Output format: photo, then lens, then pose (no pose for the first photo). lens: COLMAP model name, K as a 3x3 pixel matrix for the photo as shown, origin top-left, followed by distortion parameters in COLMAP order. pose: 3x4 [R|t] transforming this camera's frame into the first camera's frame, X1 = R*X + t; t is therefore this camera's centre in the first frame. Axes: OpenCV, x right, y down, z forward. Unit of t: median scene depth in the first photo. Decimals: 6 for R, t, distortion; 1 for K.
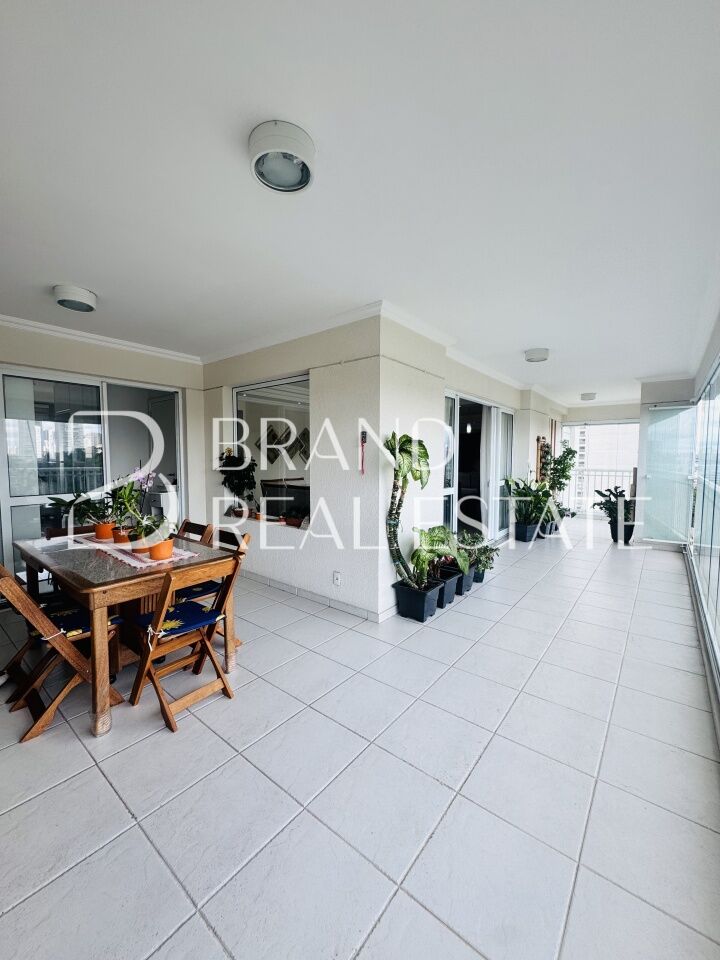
lens RADIAL K [[382.5, 0, 360.0], [0, 382.5, 481.5], [0, 0, 1]] dist [-0.003691, 0.000635]
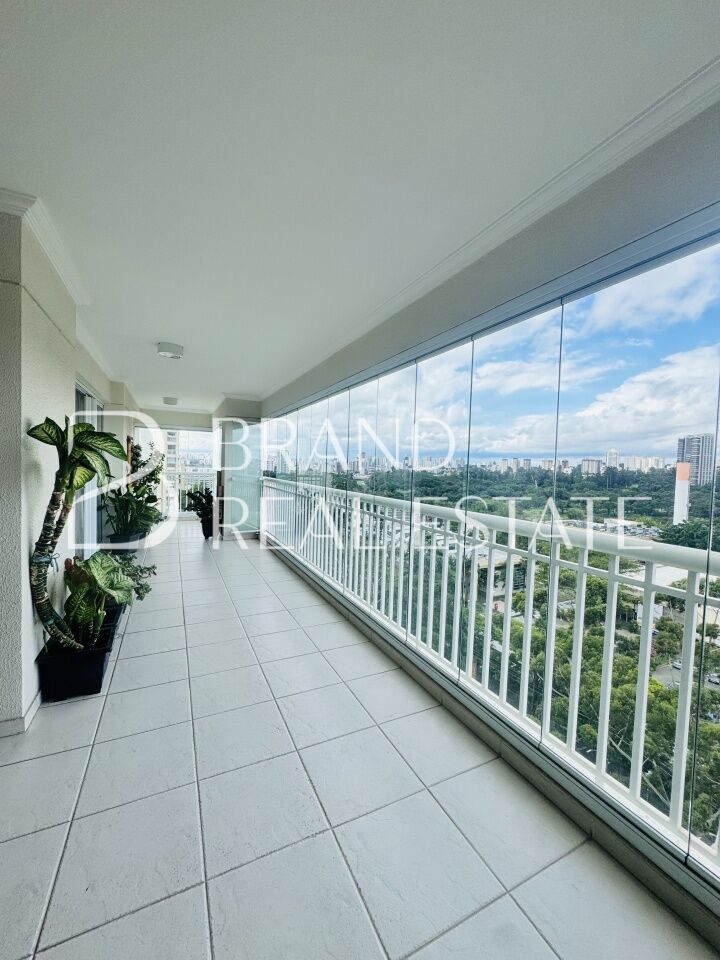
lens RADIAL K [[382.5, 0, 360.0], [0, 382.5, 481.5], [0, 0, 1]] dist [-0.003691, 0.000635]
pose [[0.425768, -0.023237, 0.904534, -0.249101], [0.028527, 0.999518, 0.012249, -0.013321], [-0.904383, 0.020589, 0.426225, 0.249574]]
